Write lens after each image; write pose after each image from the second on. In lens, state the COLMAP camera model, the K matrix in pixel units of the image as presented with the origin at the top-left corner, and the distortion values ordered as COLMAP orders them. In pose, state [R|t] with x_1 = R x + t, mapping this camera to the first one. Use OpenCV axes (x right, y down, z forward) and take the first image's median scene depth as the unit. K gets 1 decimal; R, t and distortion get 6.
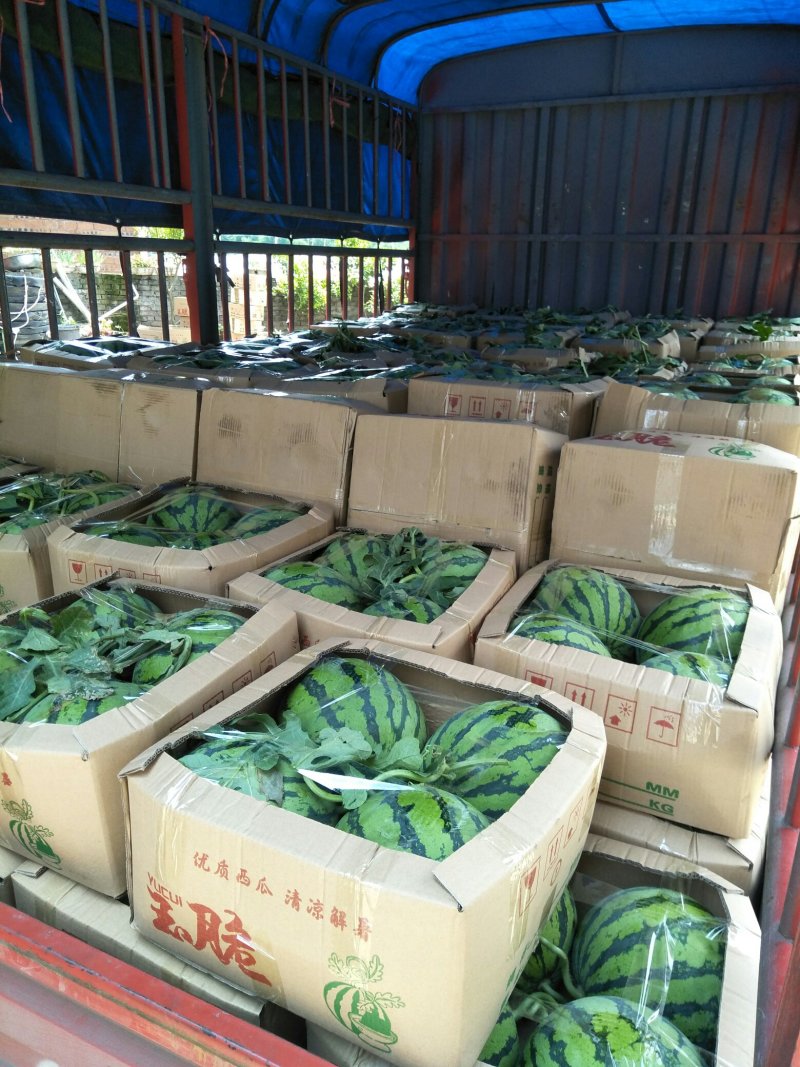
lens RADIAL K [[807.3, 0, 399.6], [0, 807.3, 547.3], [0, 0, 1]] dist [0.024199, -0.001802]
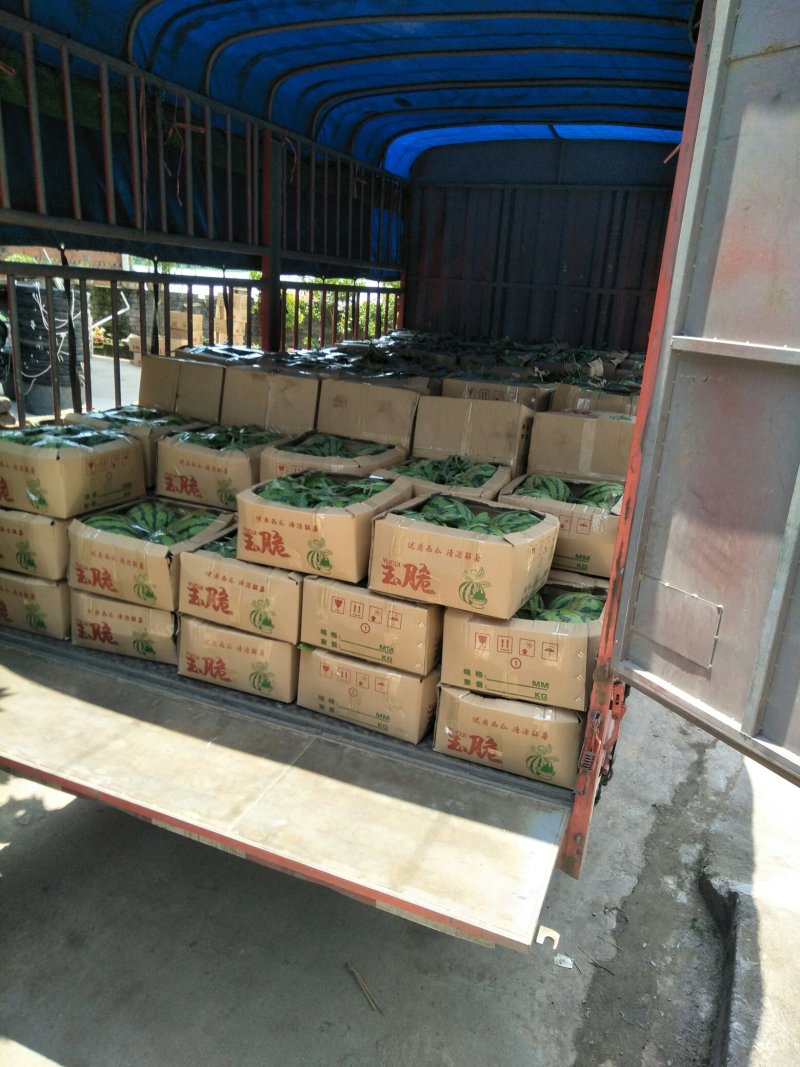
lens RADIAL K [[819.8, 0, 400.0], [0, 819.8, 533.5], [0, 0, 1]] dist [0.072370, -0.078756]
pose [[0.996409, 0.024844, 0.080938, -0.119104], [-0.021283, 0.998780, -0.044566, 0.111857], [-0.081946, 0.042683, 0.995722, -0.399961]]
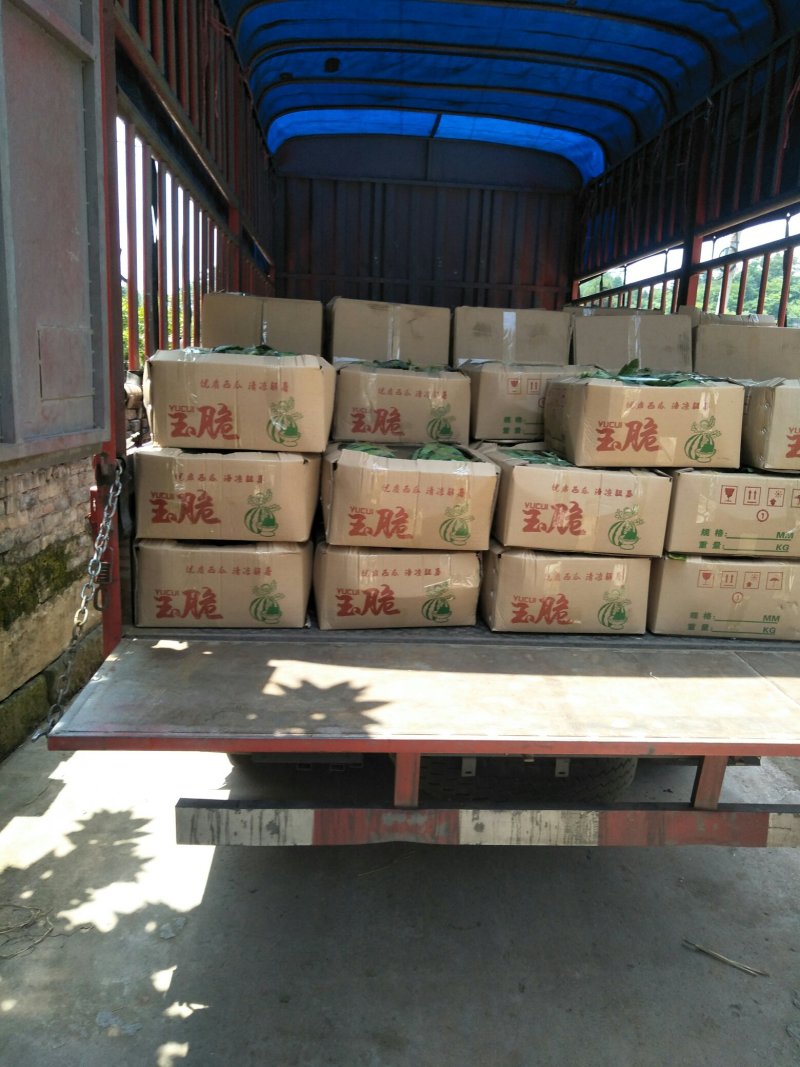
lens RADIAL K [[819.8, 0, 400.0], [0, 819.8, 533.5], [0, 0, 1]] dist [0.072370, -0.078756]
pose [[0.854805, -0.082240, 0.512391, -0.665461], [0.156245, 0.982334, -0.102992, 0.200494], [-0.494869, 0.168096, 0.852554, -0.078009]]
